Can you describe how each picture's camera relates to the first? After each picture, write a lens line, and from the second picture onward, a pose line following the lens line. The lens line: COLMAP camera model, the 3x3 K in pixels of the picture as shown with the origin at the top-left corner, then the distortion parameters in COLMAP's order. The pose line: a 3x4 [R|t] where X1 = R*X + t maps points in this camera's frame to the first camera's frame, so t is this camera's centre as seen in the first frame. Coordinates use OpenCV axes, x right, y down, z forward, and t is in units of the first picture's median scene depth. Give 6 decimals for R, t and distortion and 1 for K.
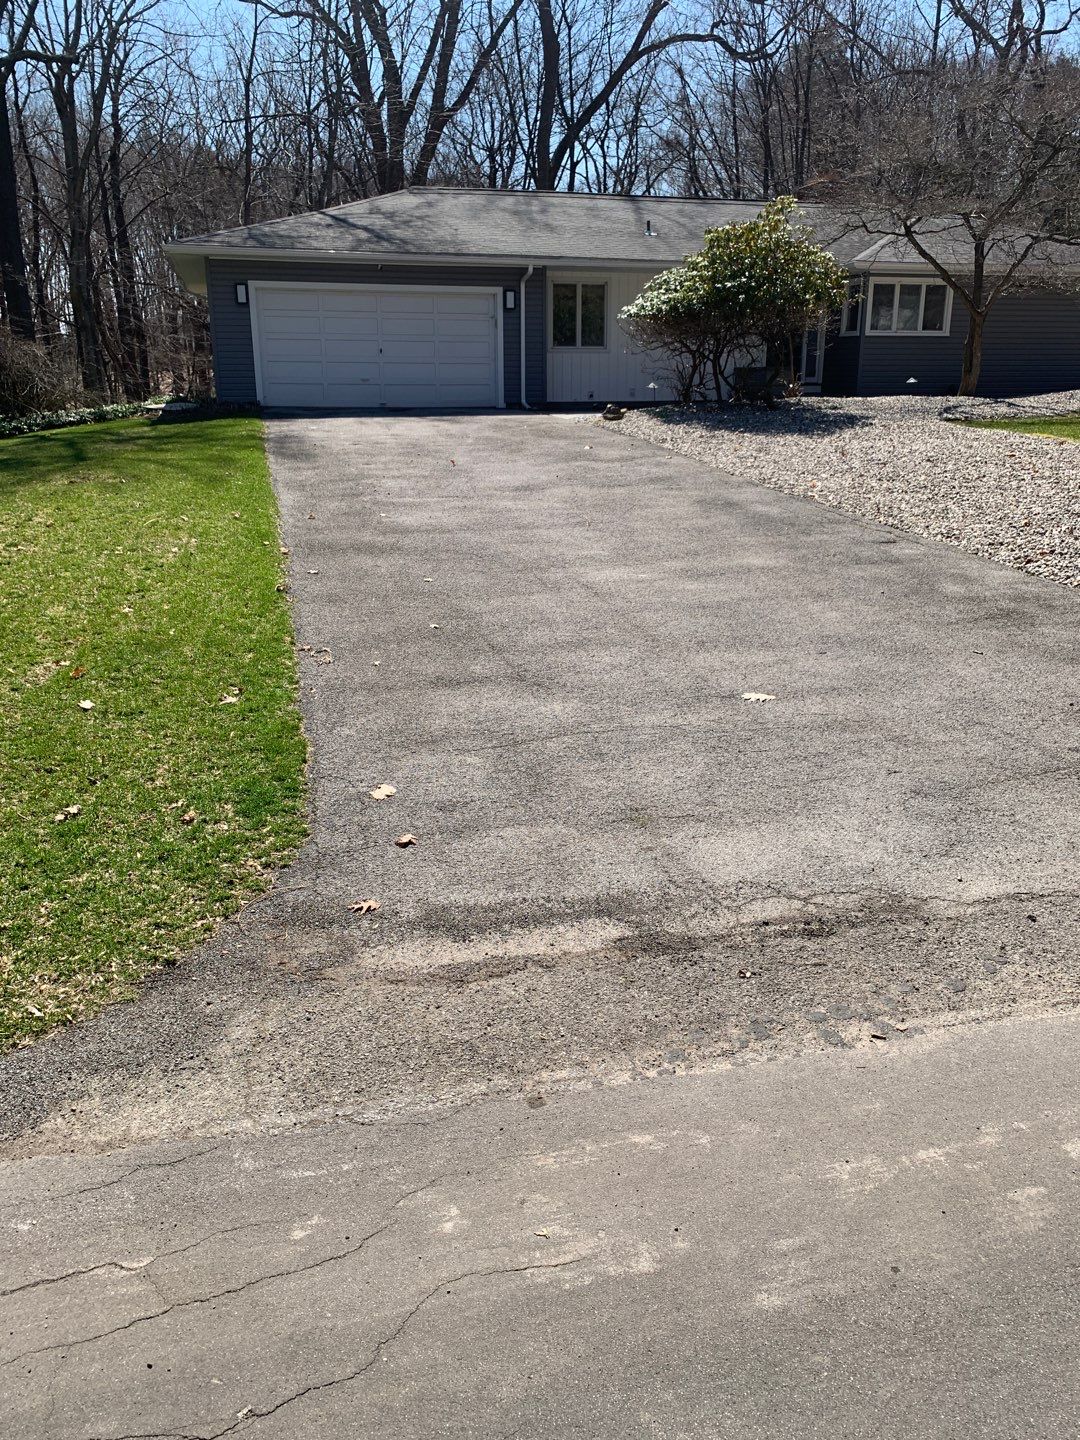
lens RADIAL K [[1112.9, 0, 540.0], [0, 1112.9, 720.0], [0, 0, 1]] dist [0.105586, -0.218151]
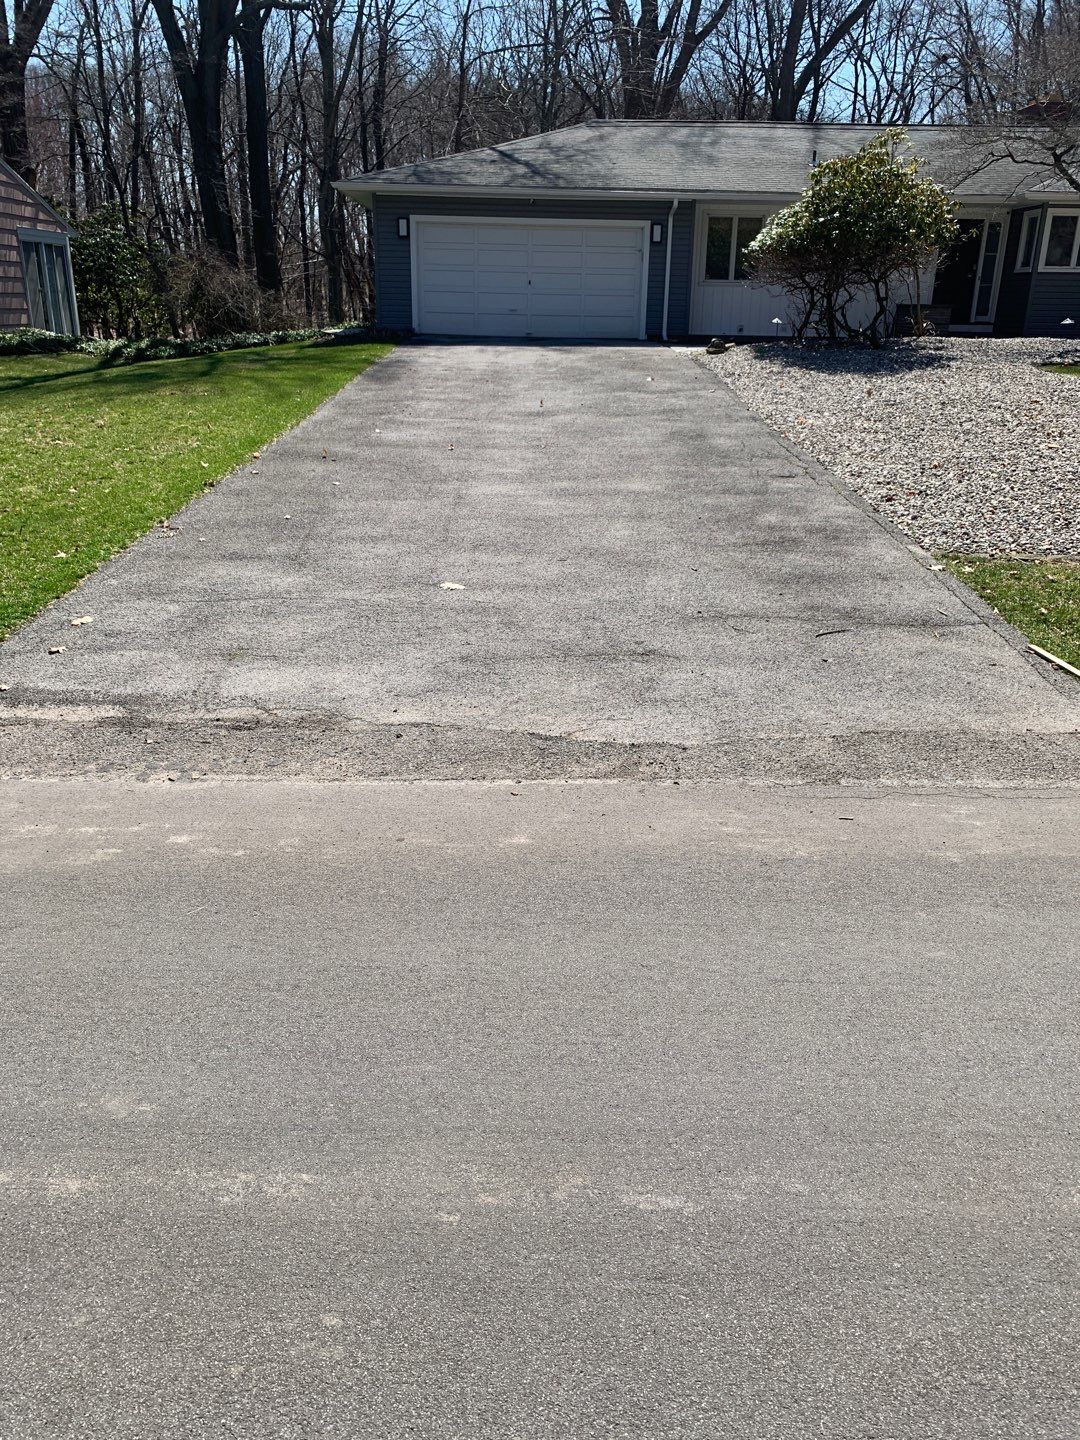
lens RADIAL K [[1114.0, 0, 540.0], [0, 1114.0, 720.0], [0, 0, 1]] dist [0.042376, -0.037410]
pose [[0.967875, 0.103943, -0.228941, 0.162926], [-0.090647, 0.993567, 0.067876, 0.009340], [0.234523, -0.044943, 0.971071, -0.044360]]
